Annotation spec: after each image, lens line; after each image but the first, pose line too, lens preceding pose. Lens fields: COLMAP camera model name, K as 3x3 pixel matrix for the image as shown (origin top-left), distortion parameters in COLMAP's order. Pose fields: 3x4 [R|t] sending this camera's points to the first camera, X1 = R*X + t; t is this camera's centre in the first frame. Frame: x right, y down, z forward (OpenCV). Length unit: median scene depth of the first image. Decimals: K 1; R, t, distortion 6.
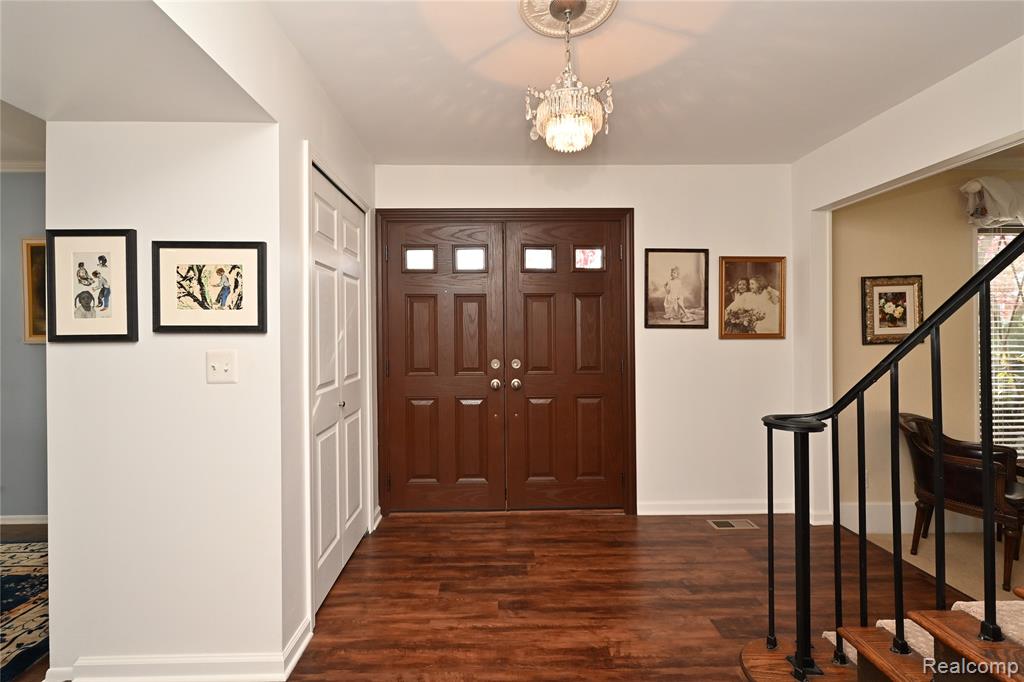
lens RADIAL K [[411.6, 0, 512.2], [0, 411.6, 336.9], [0, 0, 1]] dist [-0.008421, -0.000552]
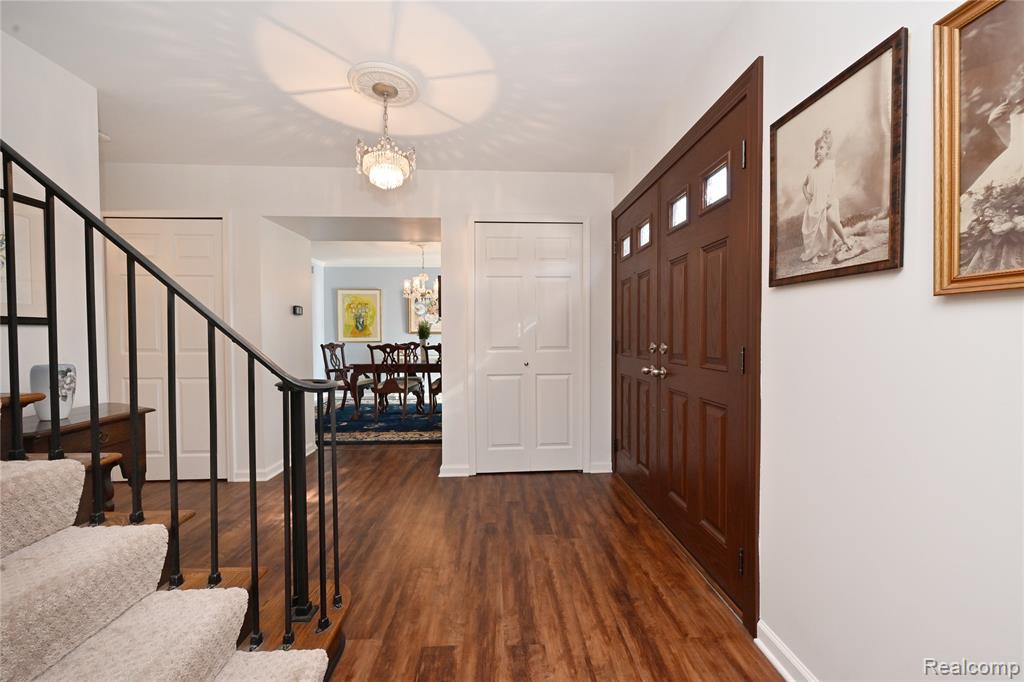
lens RADIAL K [[399.7, 0, 532.0], [0, 399.7, 343.4], [0, 0, 1]] dist [0.003074, -0.000017]
pose [[0.063638, 0.030671, -0.997502, 0.964869], [0.003216, 0.999516, 0.030938, 0.036767], [0.997968, -0.005177, 0.063509, 0.829331]]
